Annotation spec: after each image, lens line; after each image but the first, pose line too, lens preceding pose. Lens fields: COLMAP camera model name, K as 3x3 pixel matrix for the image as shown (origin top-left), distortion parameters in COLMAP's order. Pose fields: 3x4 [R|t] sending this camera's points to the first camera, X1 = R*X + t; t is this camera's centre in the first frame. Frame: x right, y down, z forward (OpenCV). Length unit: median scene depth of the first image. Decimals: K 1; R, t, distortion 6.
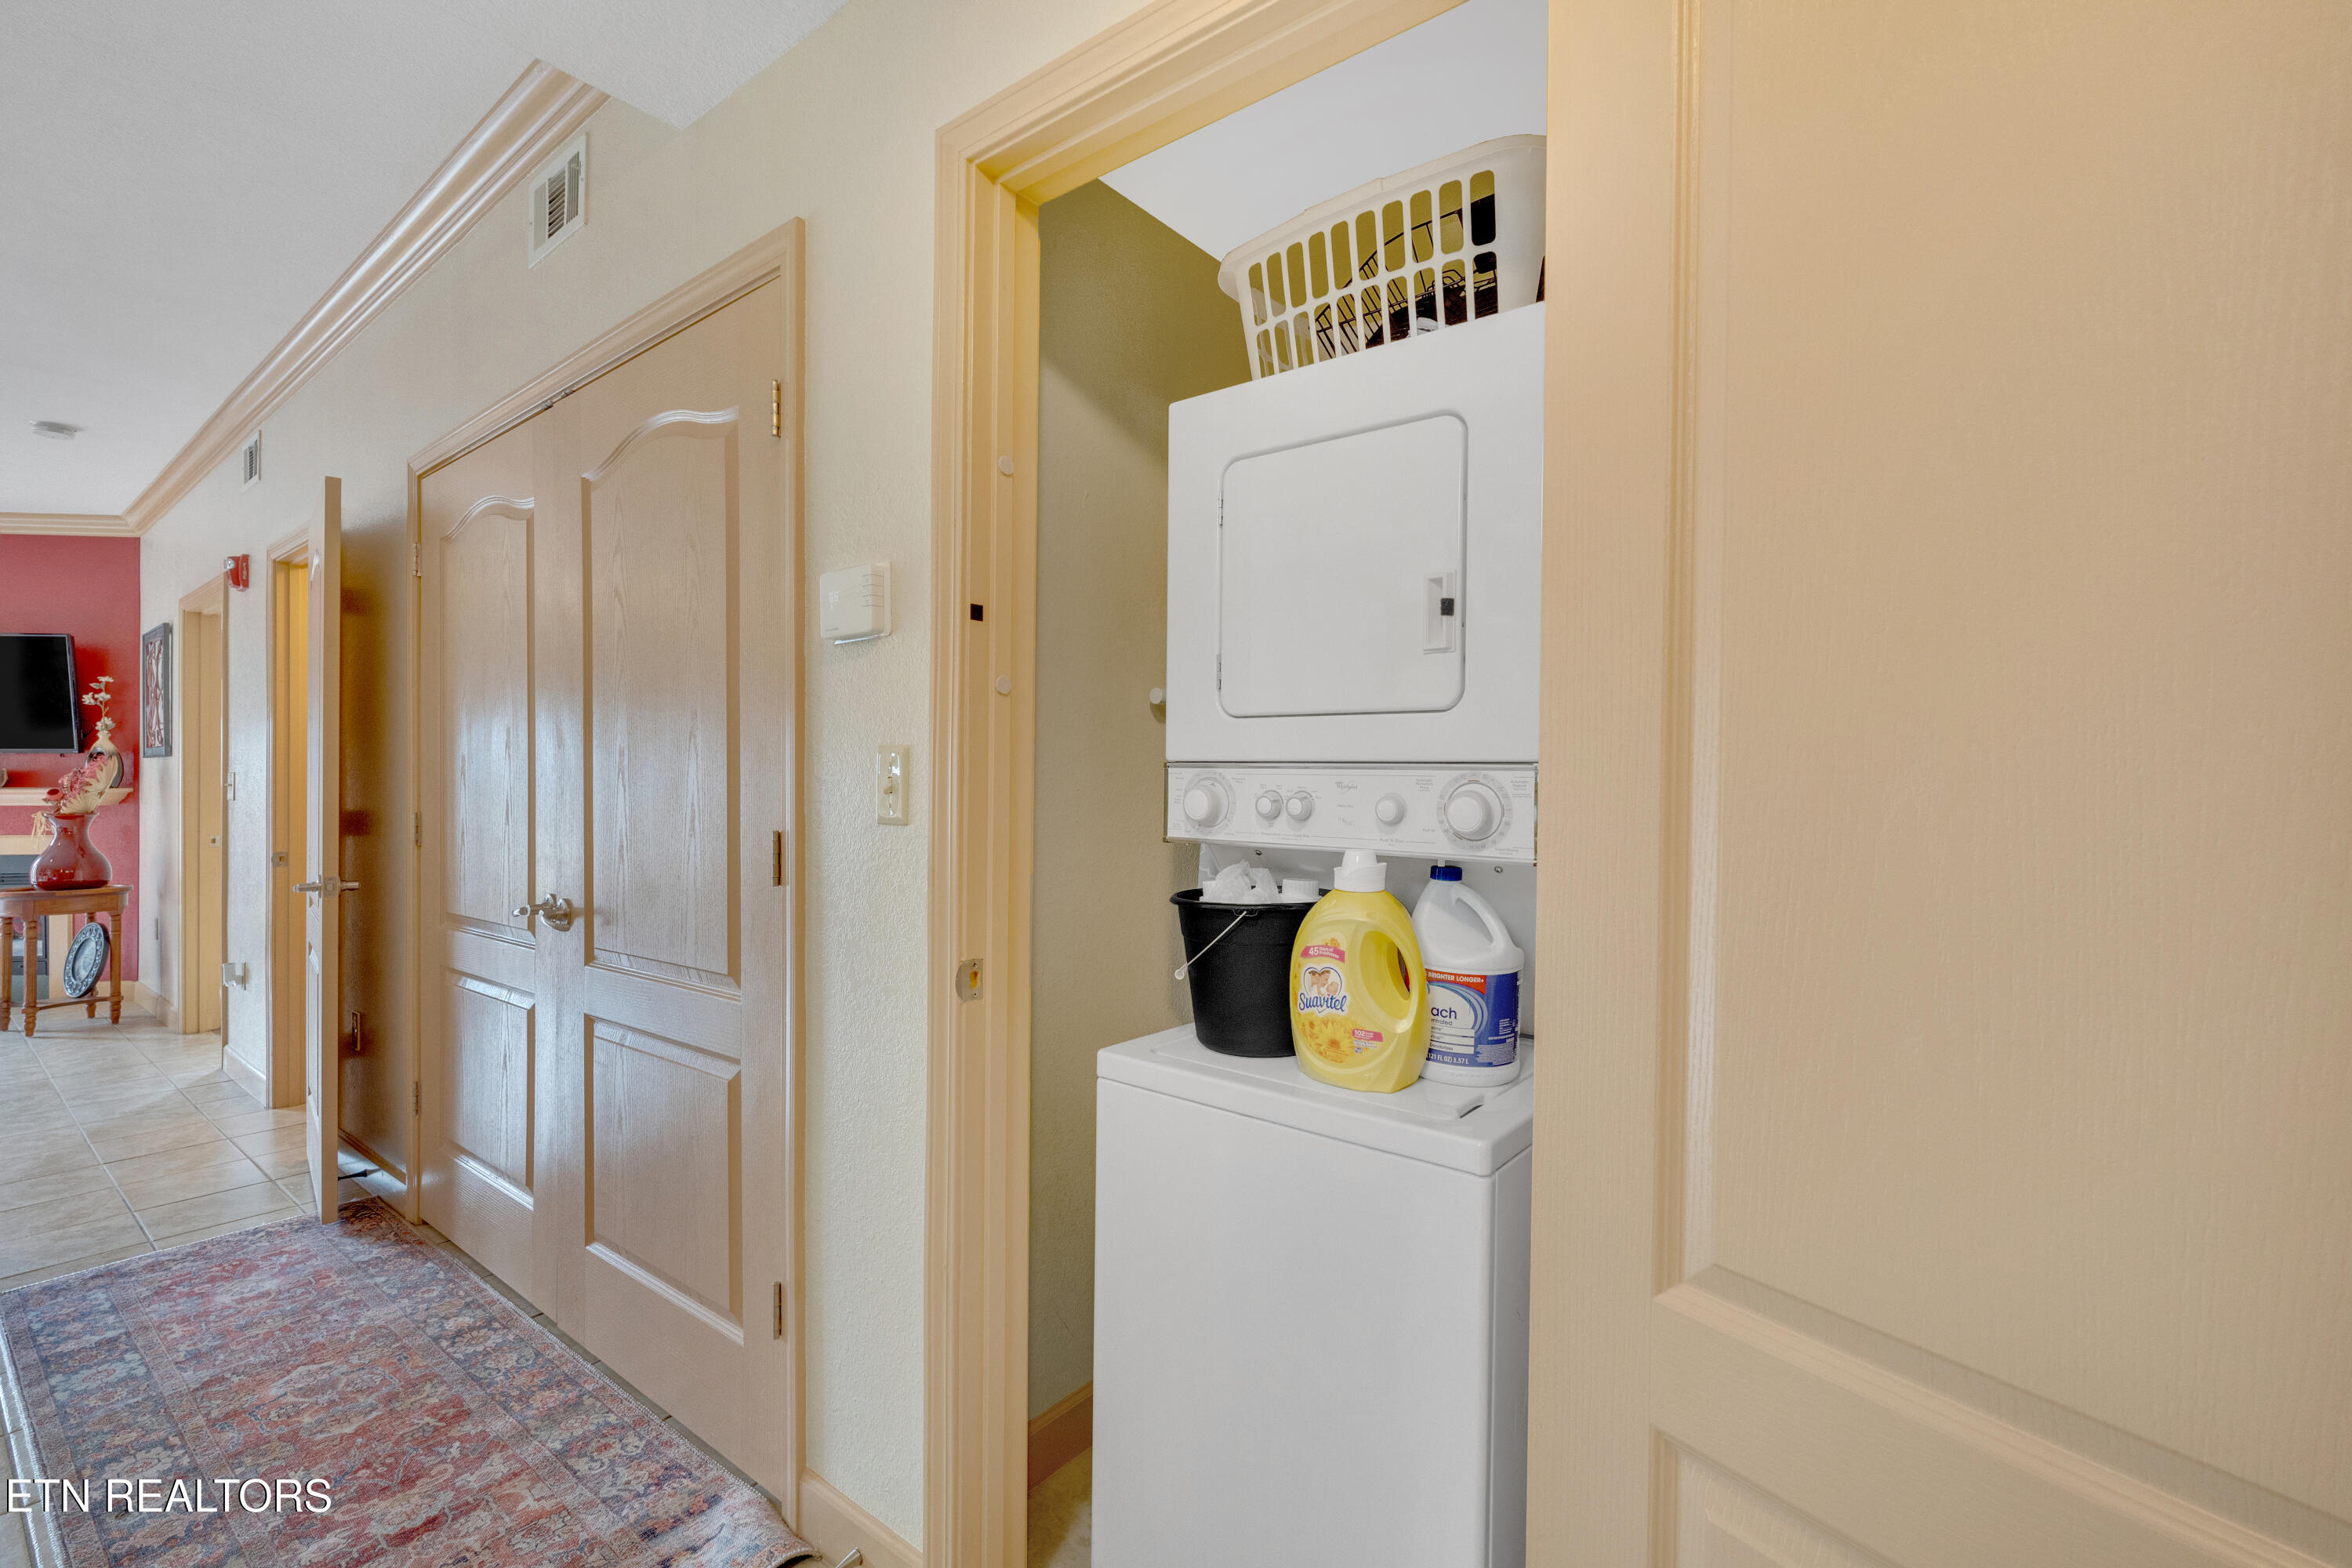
lens RADIAL K [[1026.1, 0, 1171.4], [0, 1026.1, 783.4], [0, 0, 1]] dist [-0.010037, 0.001145]
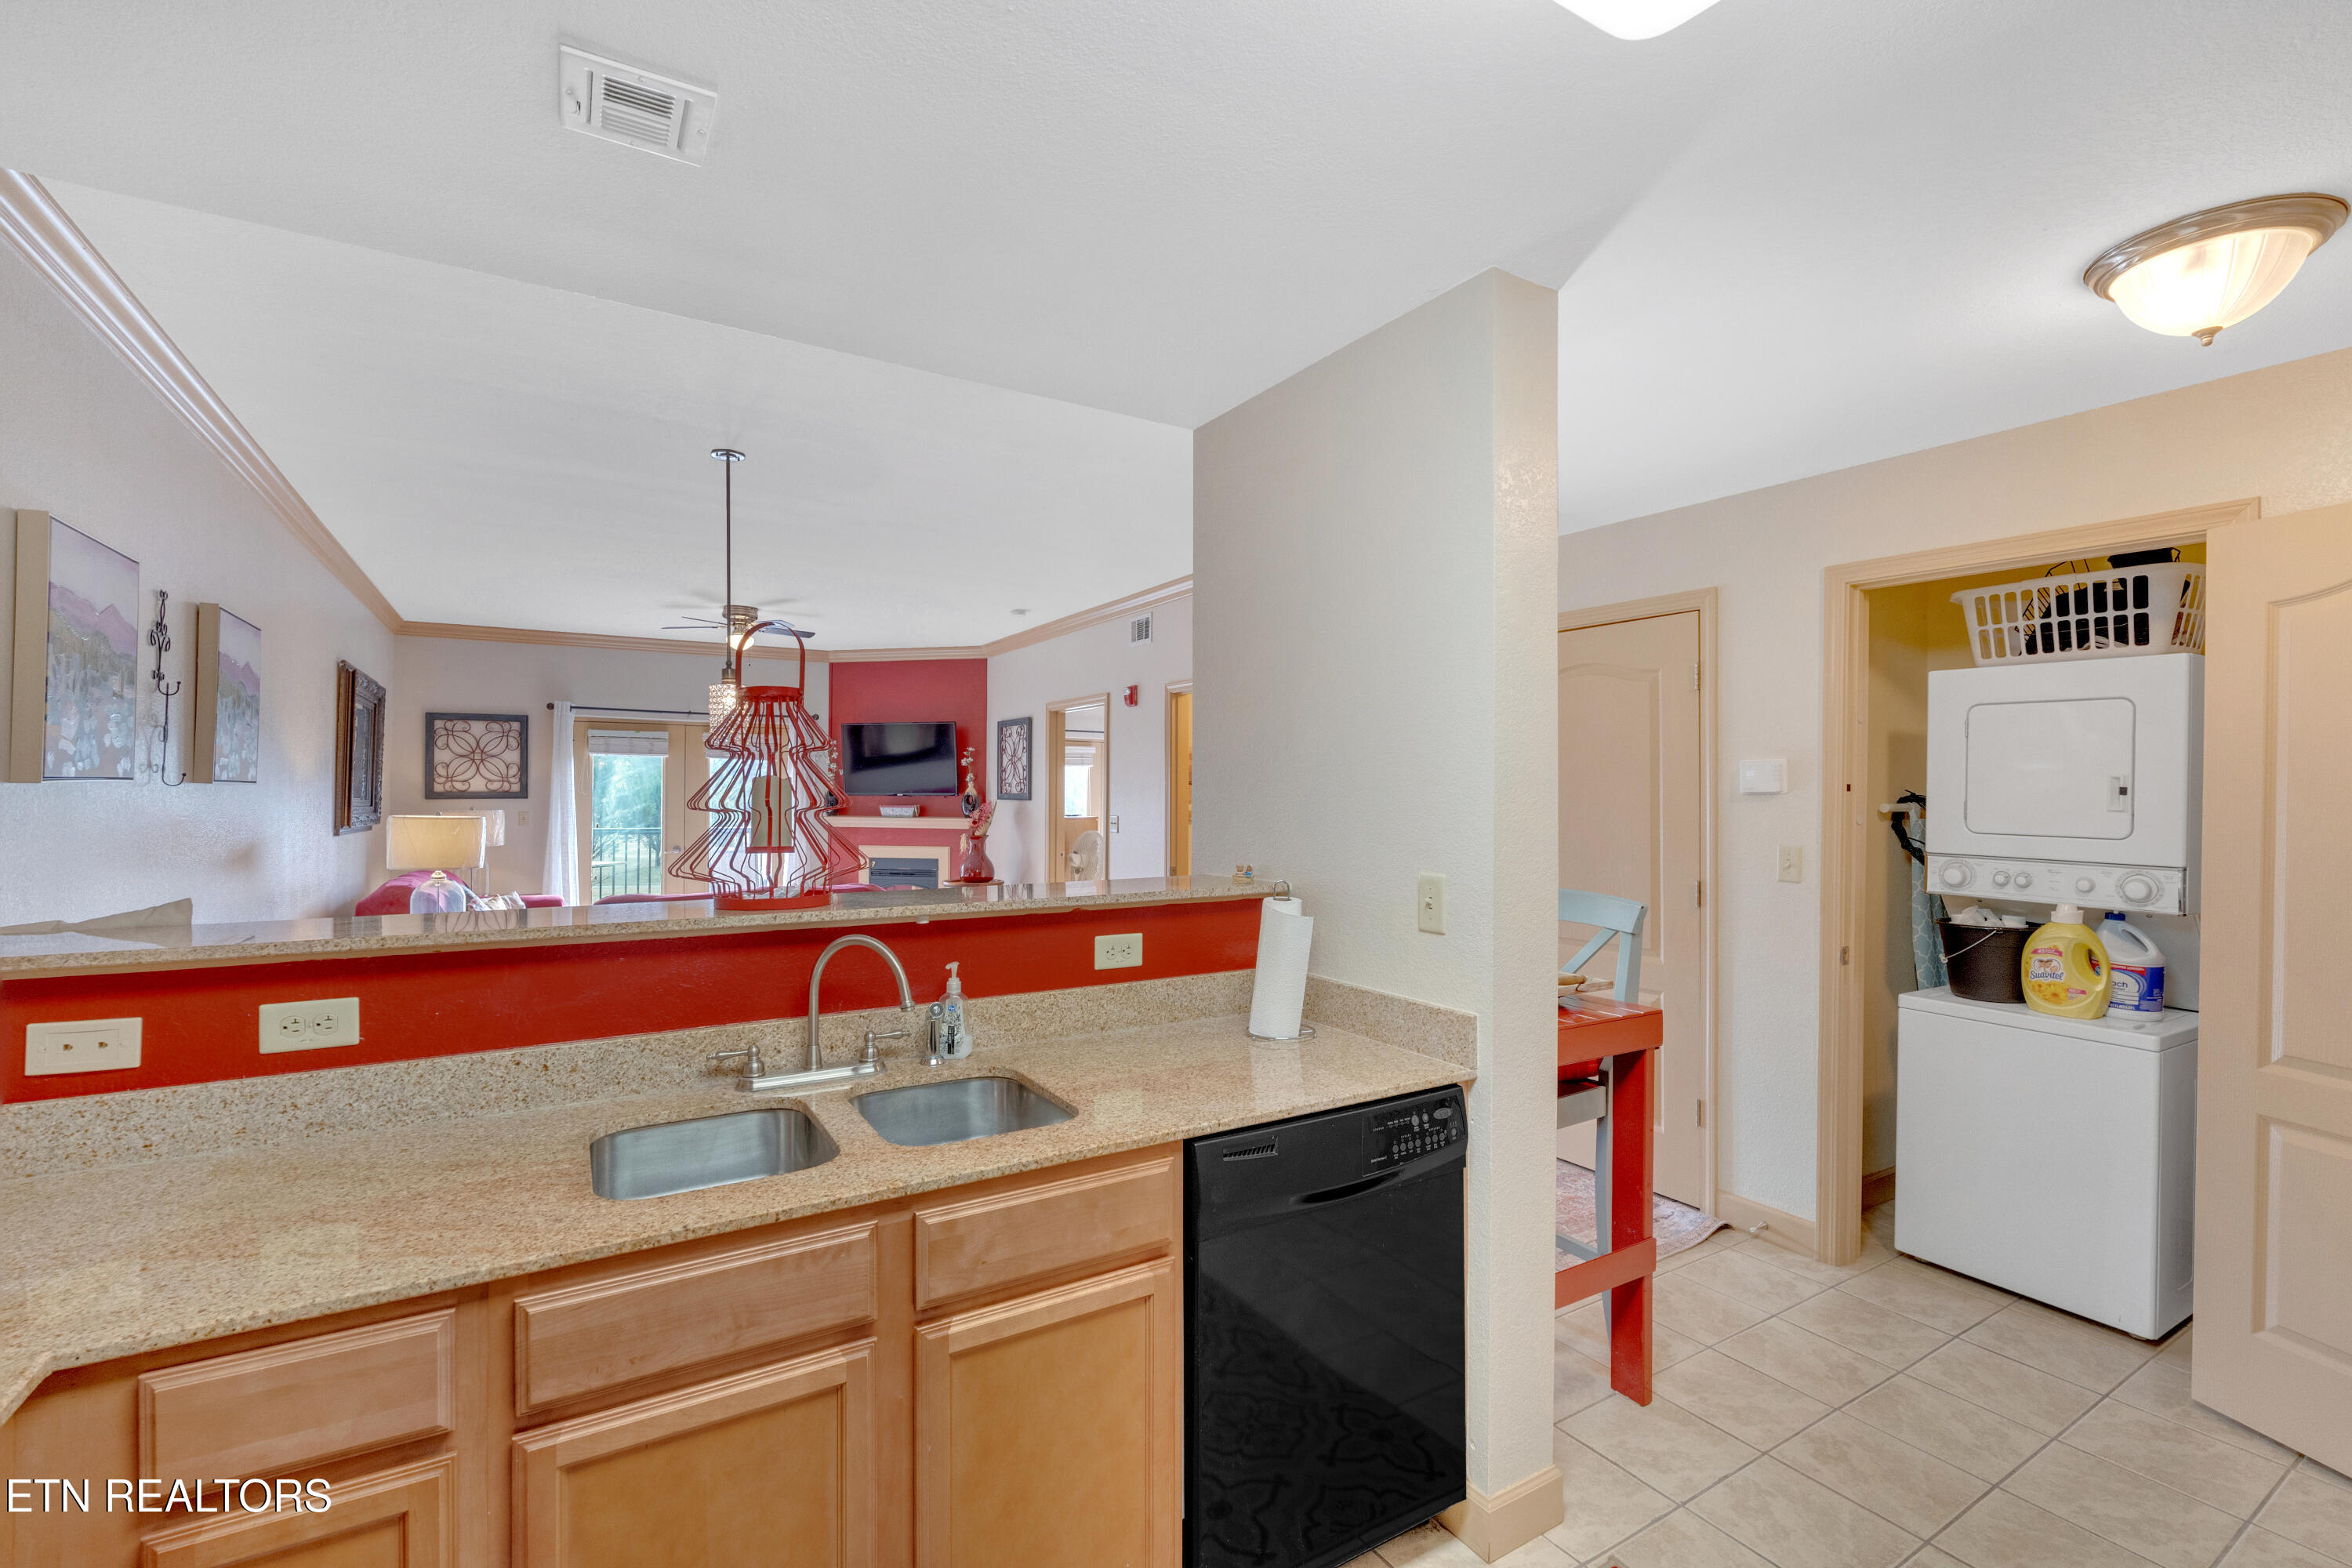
lens RADIAL K [[1026.1, 0, 1169.6], [0, 1026.1, 783.9], [0, 0, 1]] dist [-0.010037, 0.001145]
pose [[0.936558, 0.001688, -0.350508, -0.725522], [-0.004302, 0.999968, -0.006679, -0.142750], [0.350486, 0.007763, 0.936536, -1.434121]]
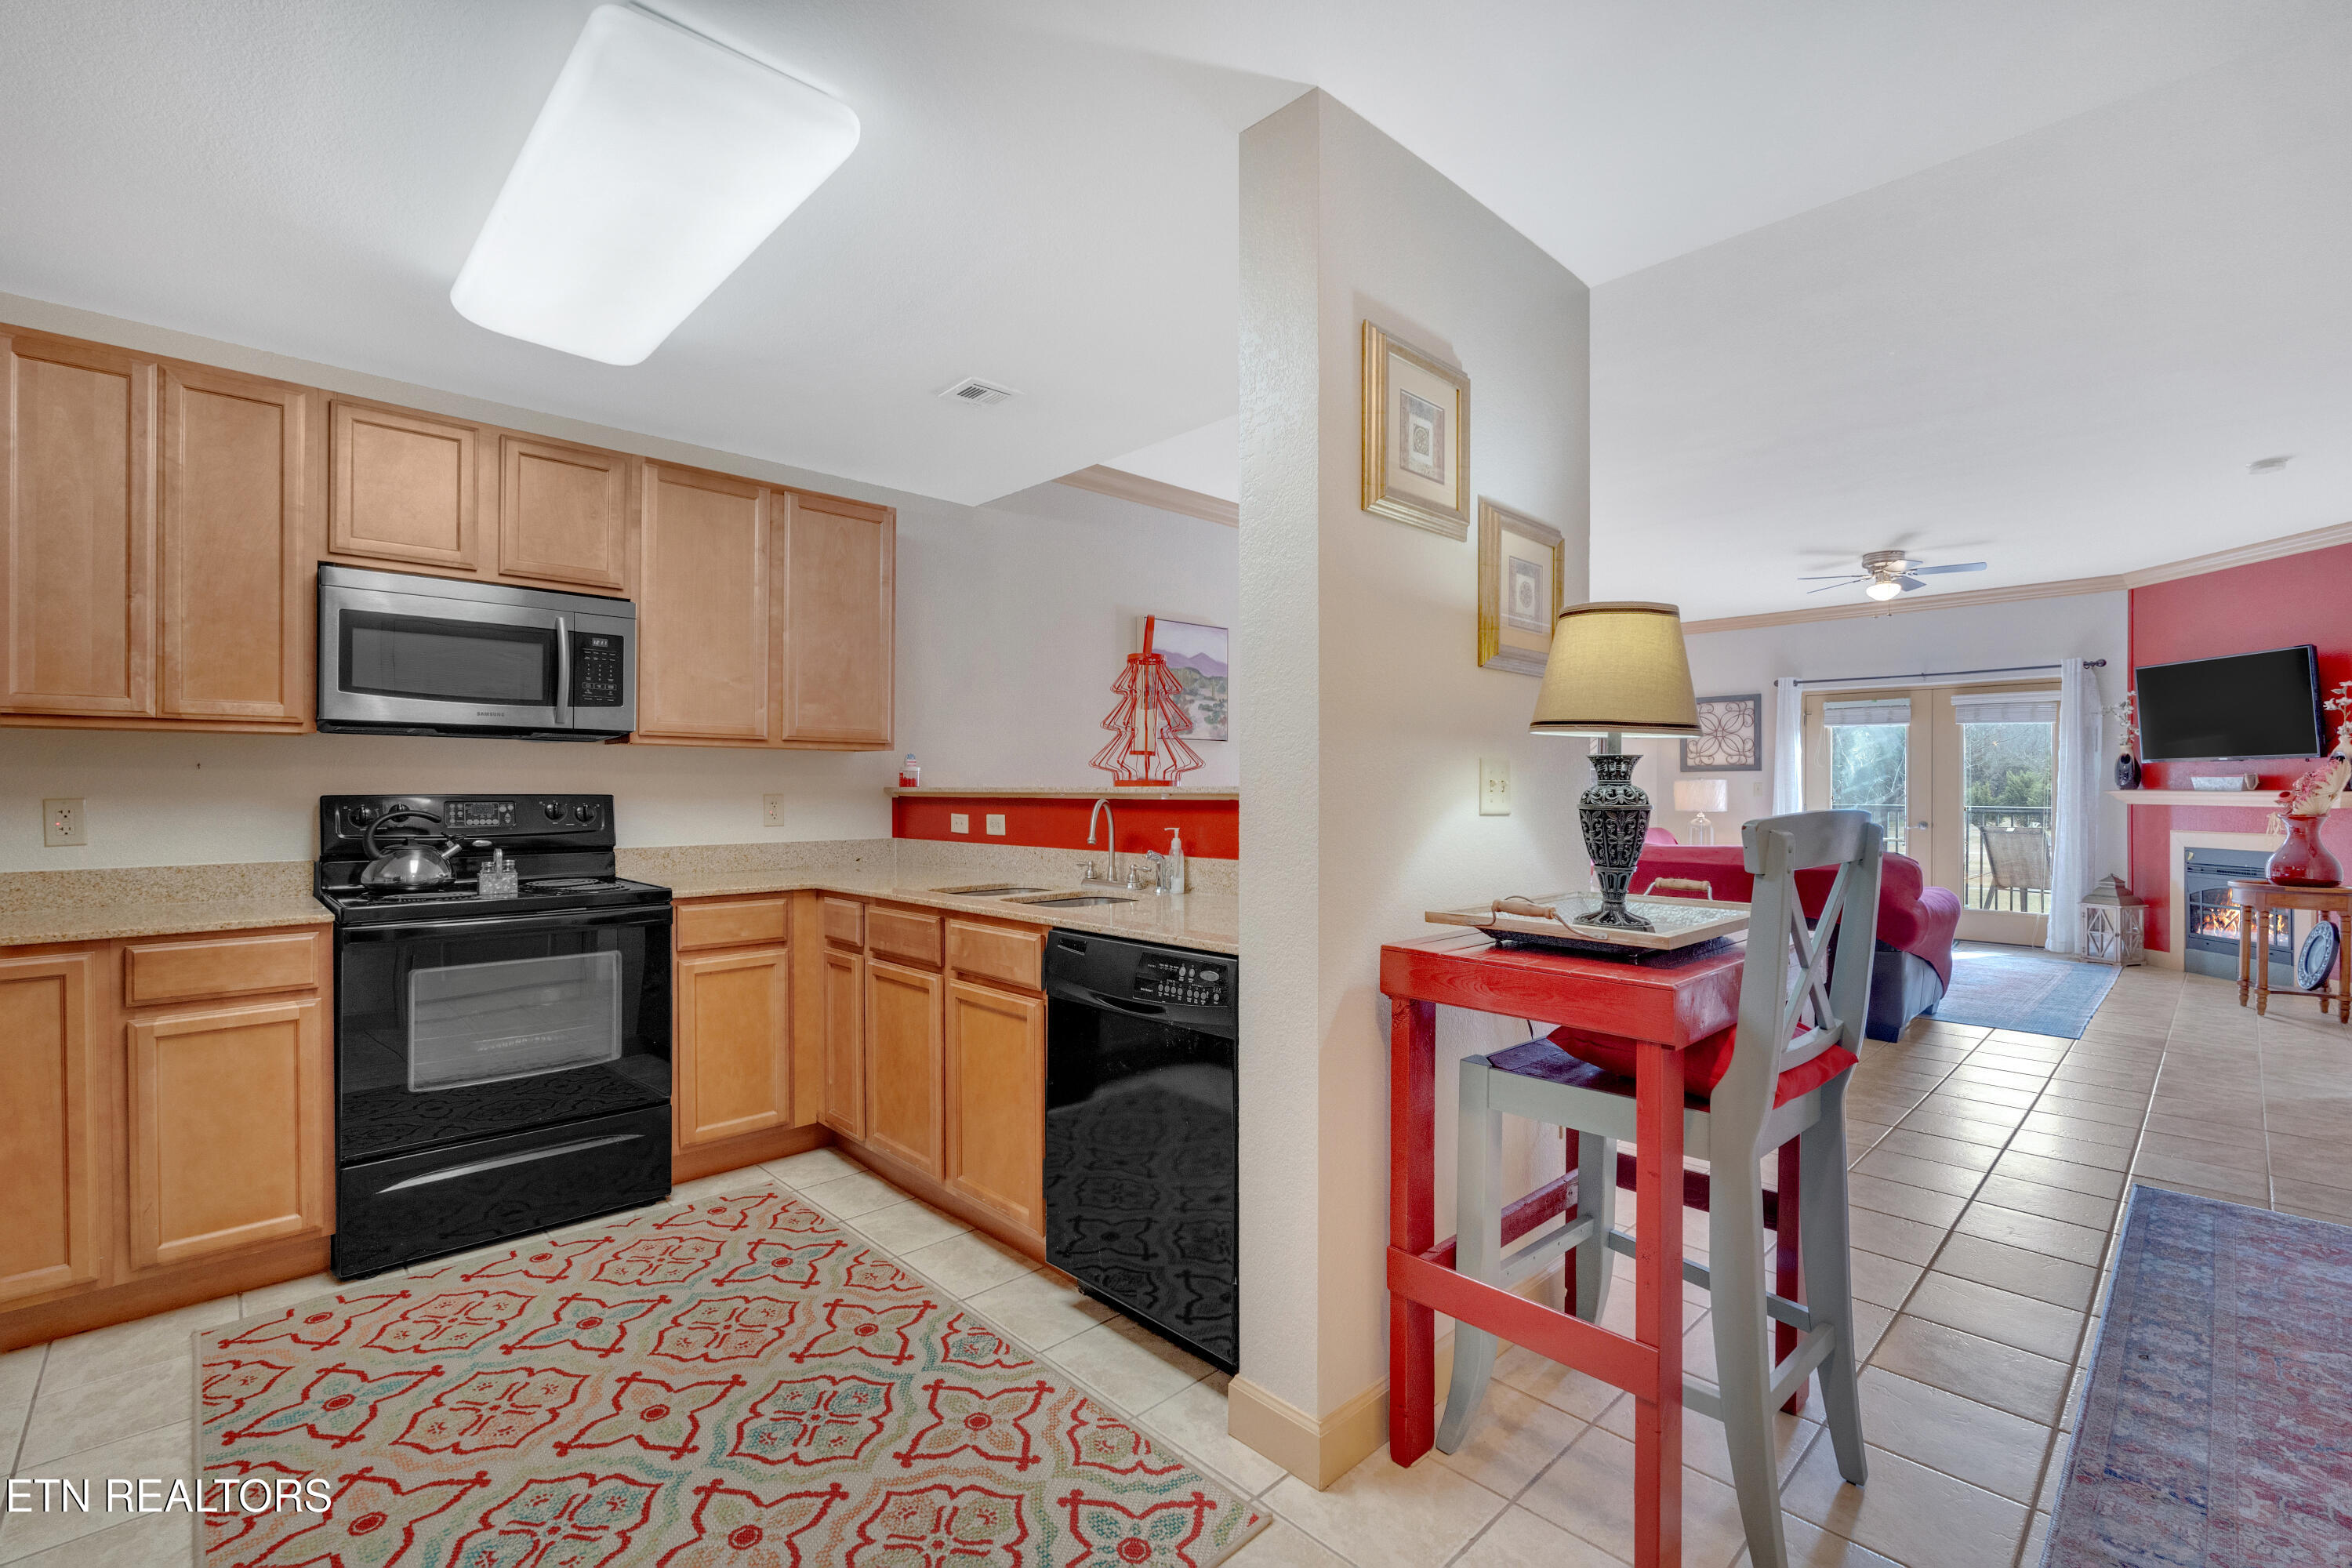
lens RADIAL K [[1026.1, 0, 1182.0], [0, 1026.1, 791.6], [0, 0, 1]] dist [-0.010037, 0.001145]
pose [[-0.142819, 0.005166, -0.989735, 0.438741], [-0.000376, 0.999986, 0.005274, 0.000450], [0.989749, 0.001126, -0.142815, -0.022422]]
